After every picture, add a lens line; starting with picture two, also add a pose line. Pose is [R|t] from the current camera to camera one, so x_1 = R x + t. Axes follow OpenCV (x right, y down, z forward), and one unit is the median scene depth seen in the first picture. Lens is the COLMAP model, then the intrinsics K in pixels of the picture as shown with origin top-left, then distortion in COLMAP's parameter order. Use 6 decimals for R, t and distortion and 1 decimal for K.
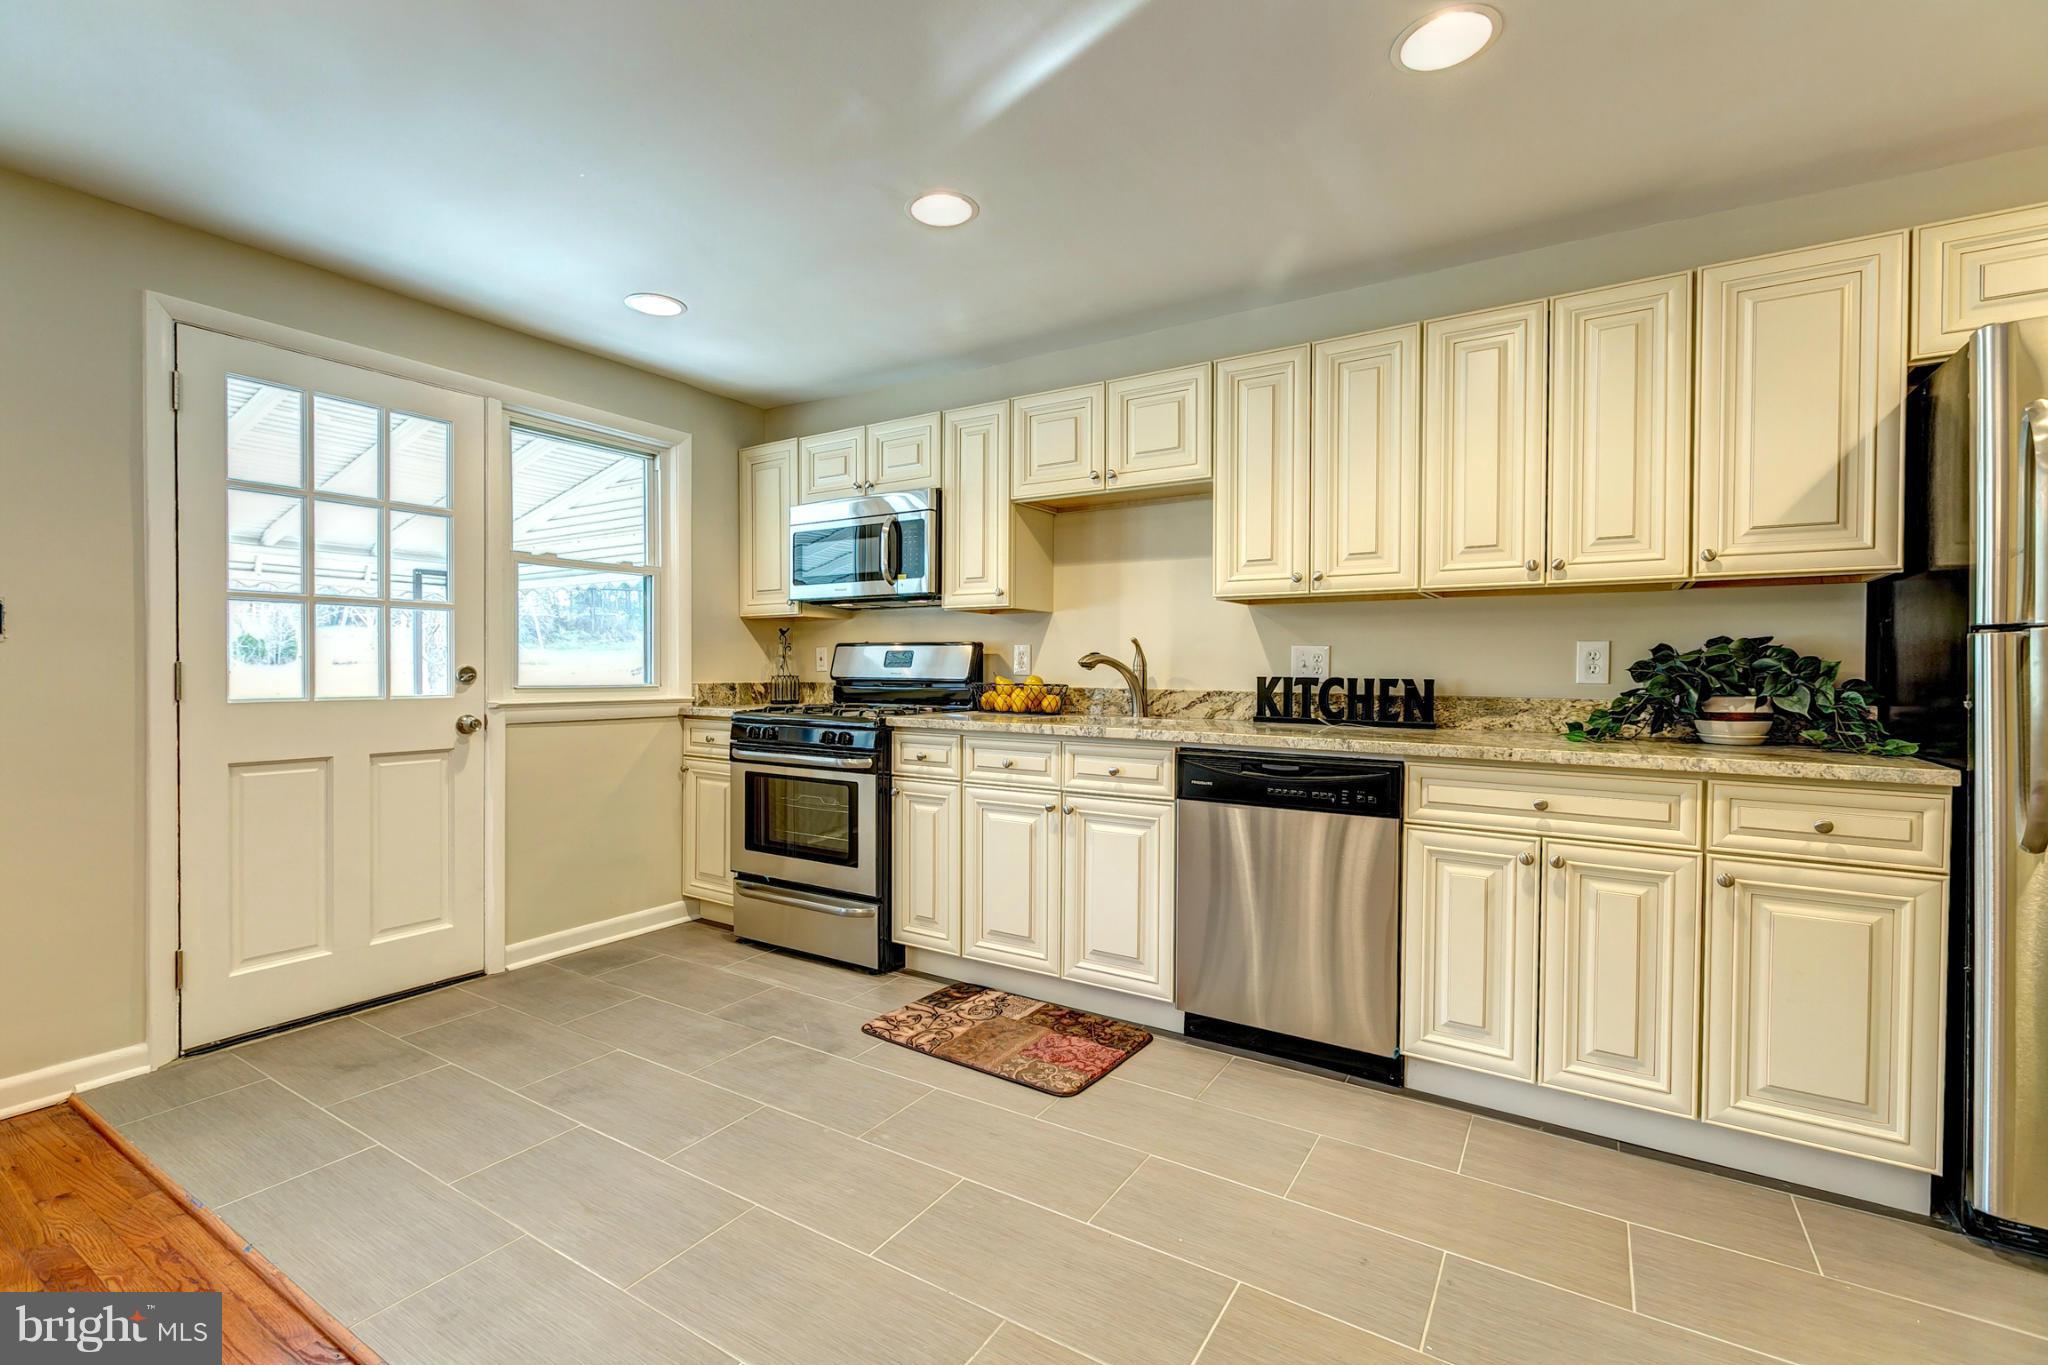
lens RADIAL K [[910.3, 0, 1017.9], [0, 910.3, 679.7], [0, 0, 1]] dist [0.001499, -0.000487]
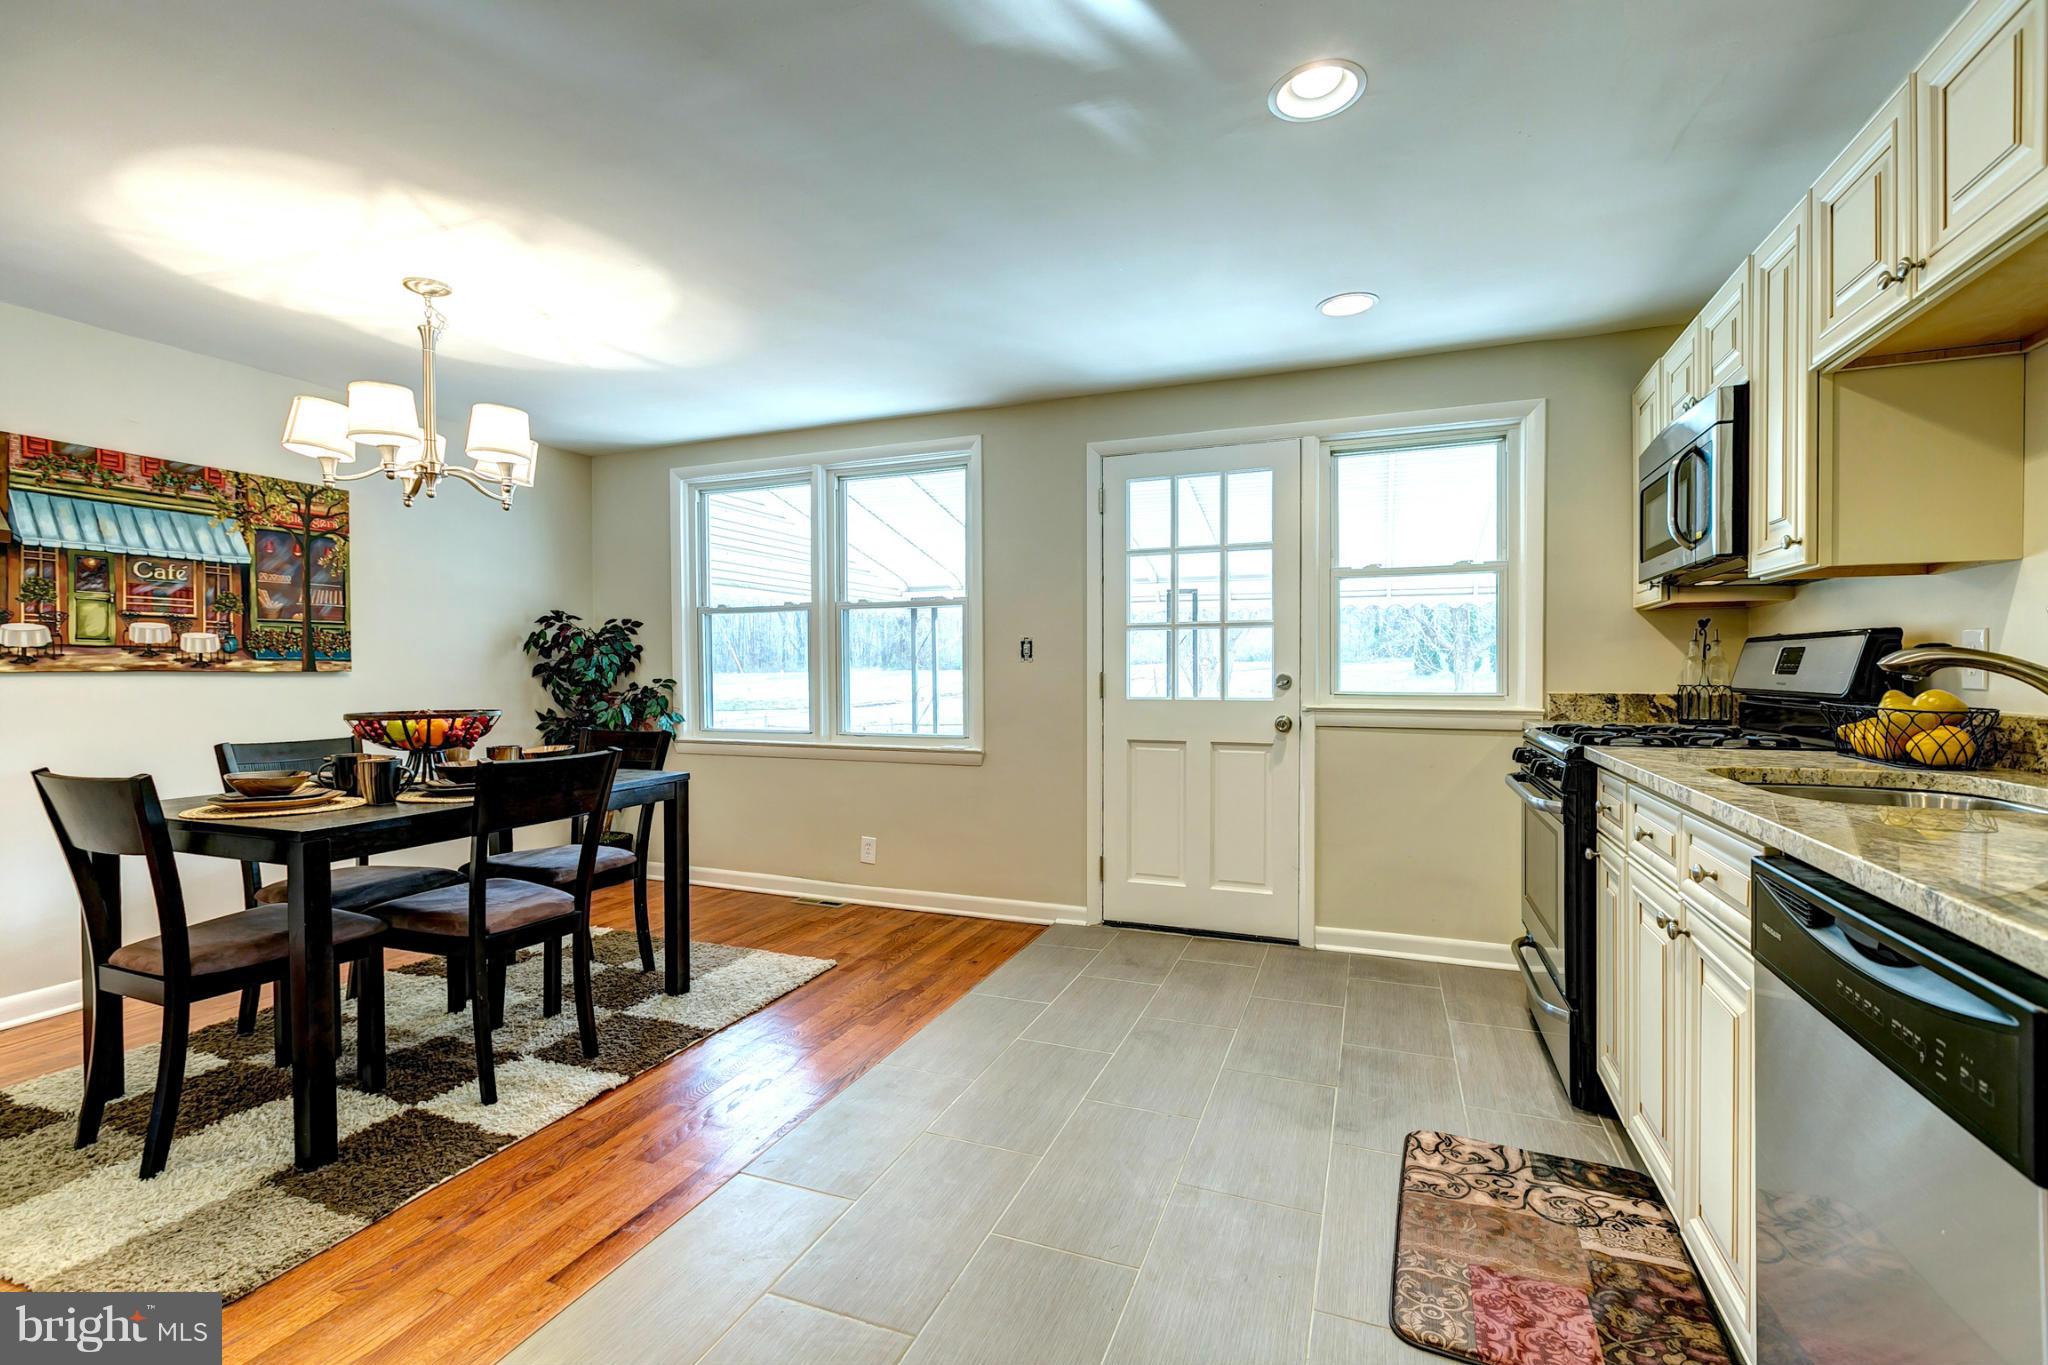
lens RADIAL K [[910.3, 0, 1011.3], [0, 910.3, 678.4], [0, 0, 1]] dist [0.001499, -0.000487]
pose [[0.177024, 0.003453, -0.984200, 0.512801], [-0.009215, 0.999956, 0.001851, -0.008571], [0.984163, 0.008742, 0.177048, 0.484561]]
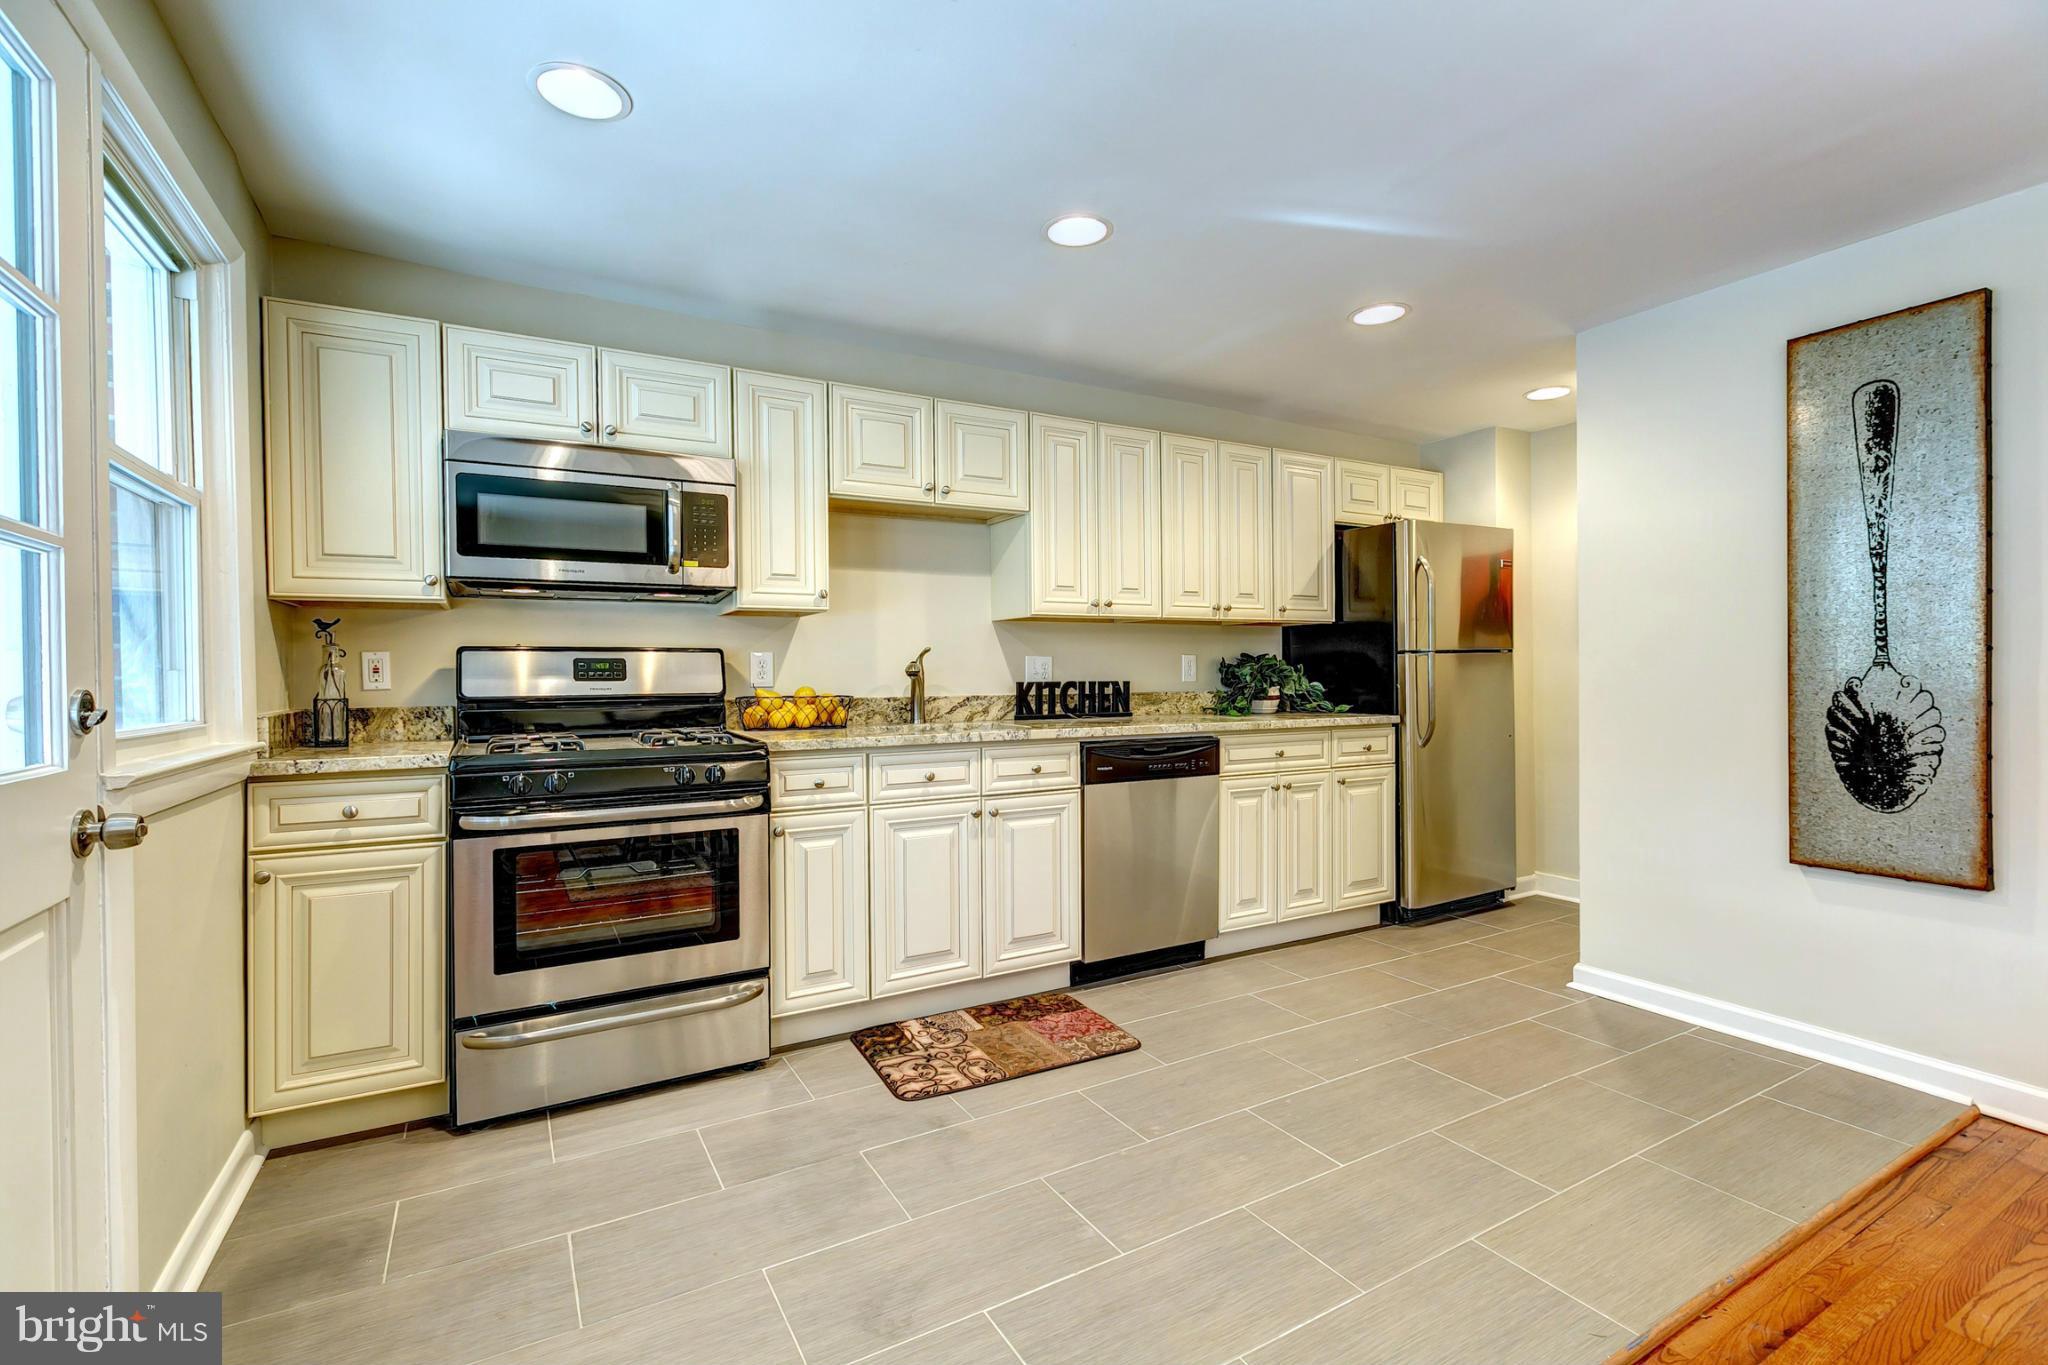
lens RADIAL K [[910.3, 0, 1014.0], [0, 910.3, 676.0], [0, 0, 1]] dist [0.001499, -0.000487]
pose [[0.470720, -0.012451, 0.882195, -0.824922], [0.024263, 0.999705, 0.001164, -0.013164], [-0.881949, 0.020857, 0.470883, 0.468944]]
